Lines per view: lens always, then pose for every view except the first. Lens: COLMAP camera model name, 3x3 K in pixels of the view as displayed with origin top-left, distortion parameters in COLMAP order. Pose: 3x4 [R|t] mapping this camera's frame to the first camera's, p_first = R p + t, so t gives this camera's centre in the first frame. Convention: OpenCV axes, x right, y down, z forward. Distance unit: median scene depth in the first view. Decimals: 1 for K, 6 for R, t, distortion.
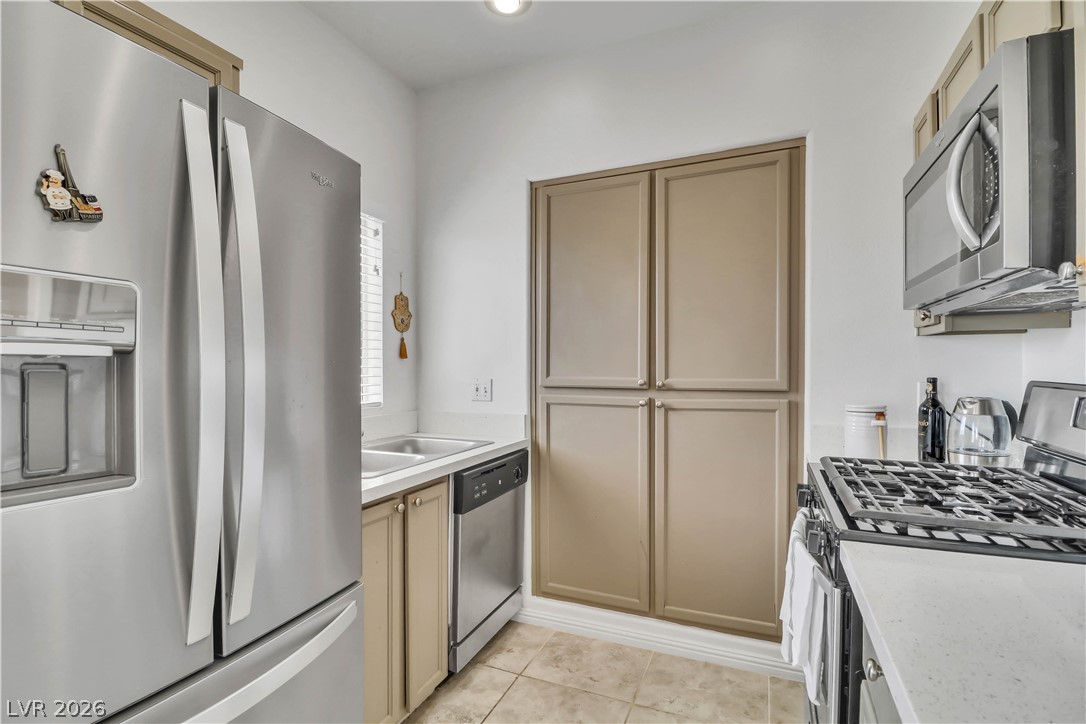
lens RADIAL K [[511.2, 0, 546.2], [0, 511.2, 375.5], [0, 0, 1]] dist [-0.010919, -0.001140]
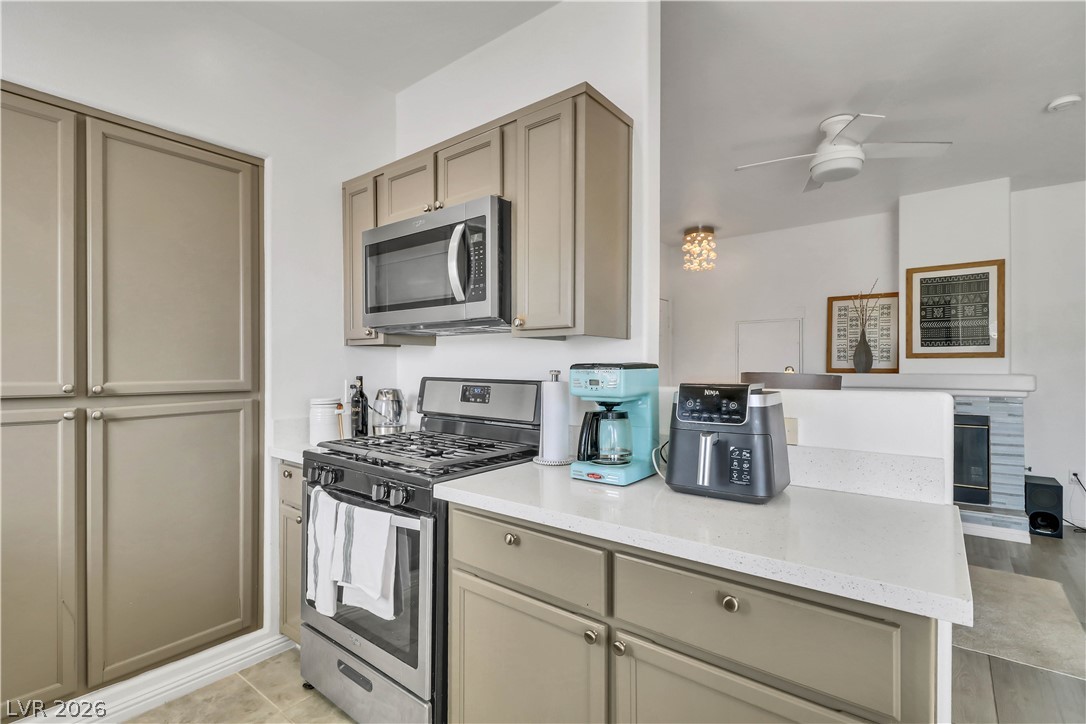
lens RADIAL K [[504.4, 0, 523.0], [0, 504.4, 368.3], [0, 0, 1]] dist [-0.000223, -0.001719]
pose [[0.275072, 0.001811, 0.961422, -0.382455], [0.014525, 0.999876, -0.006039, -0.001871], [-0.961314, 0.015626, 0.275011, 0.167984]]
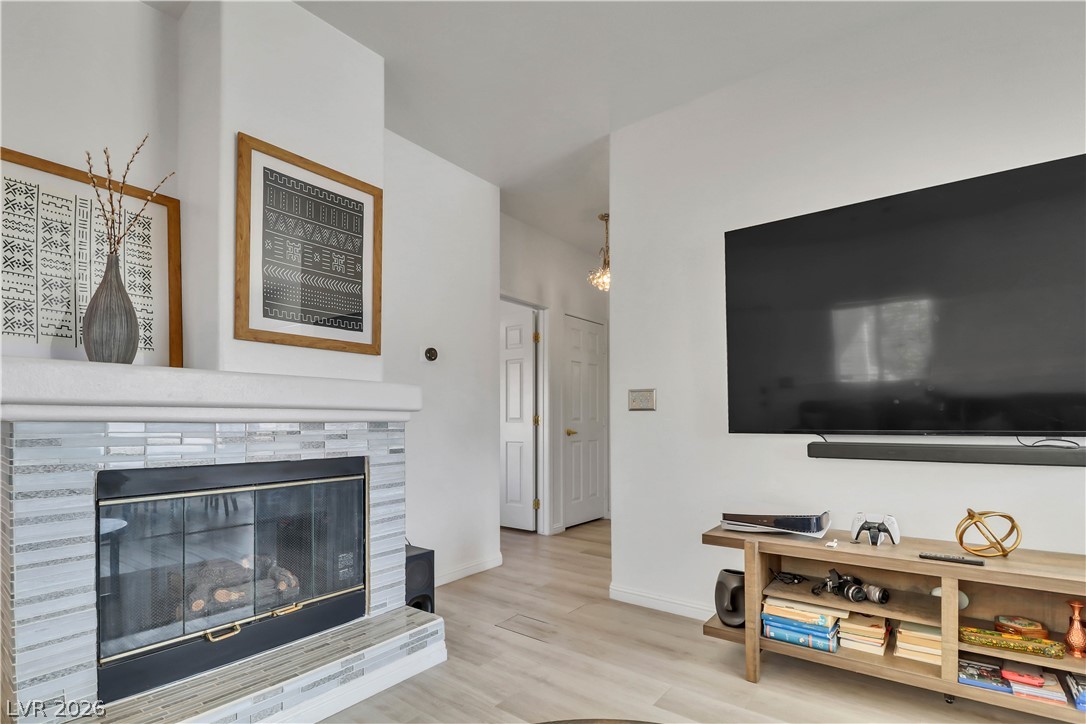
lens RADIAL K [[513.6, 0, 540.1], [0, 513.6, 411.5], [0, 0, 1]] dist [-0.001019, -0.000676]
pose [[-0.967605, 0.014518, 0.252051, 1.289817], [0.013192, 0.999889, -0.006950, 0.109560], [-0.252123, -0.003400, -0.967689, -0.035196]]
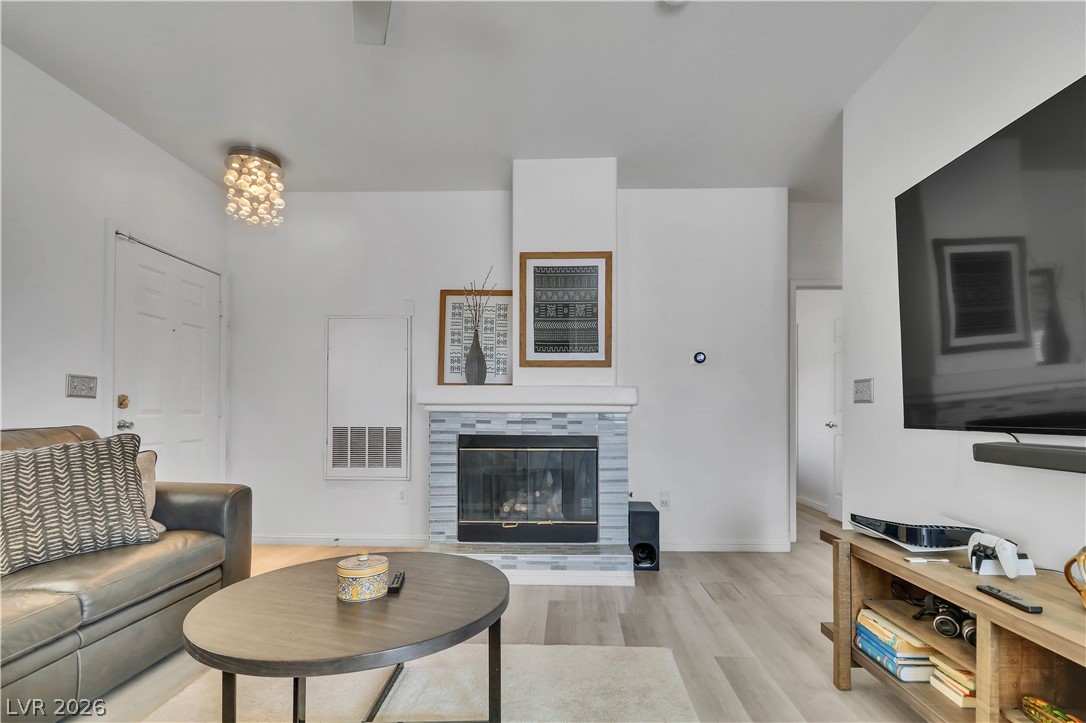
lens RADIAL K [[507.6, 0, 554.3], [0, 507.6, 409.4], [0, 0, 1]] dist [0.013259, -0.000938]
pose [[-0.378119, 0.012541, 0.925672, 0.488013], [0.011758, 0.999893, -0.008743, 0.119518], [-0.925682, 0.007579, -0.378226, -0.260545]]
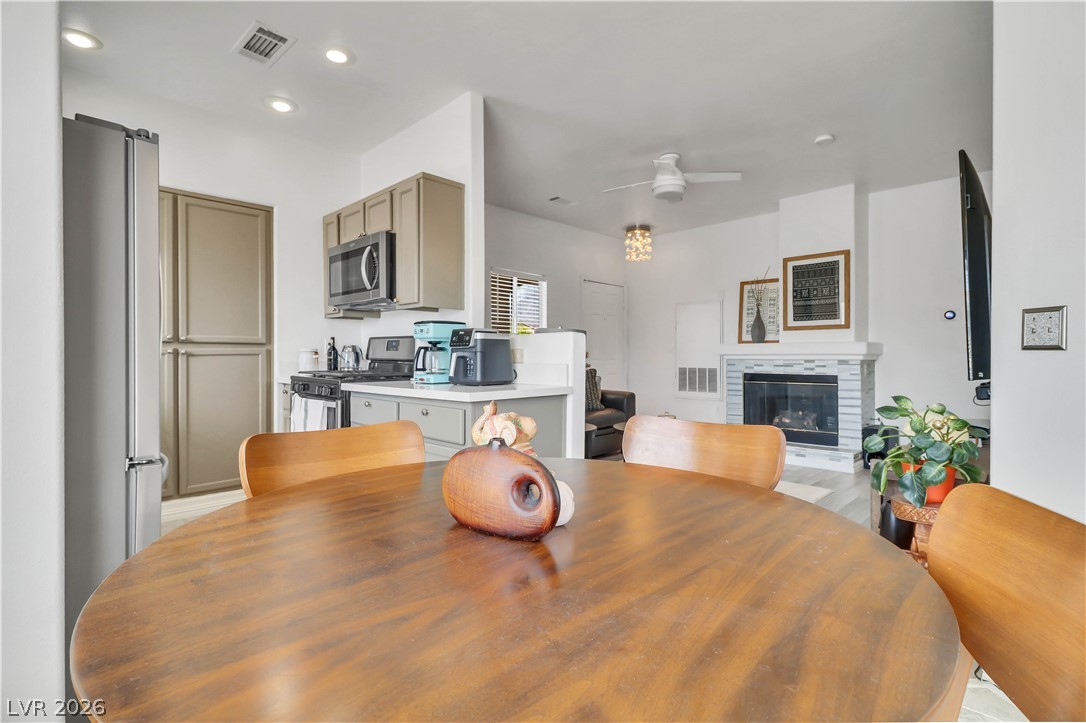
lens RADIAL K [[515.0, 0, 522.8], [0, 515.0, 359.4], [0, 0, 1]] dist [-0.001839, -0.000077]
pose [[0.383557, -0.000494, 0.923517, -0.876332], [0.013014, 0.999903, -0.004870, 0.108206], [-0.923425, 0.013886, 0.383527, -0.553812]]
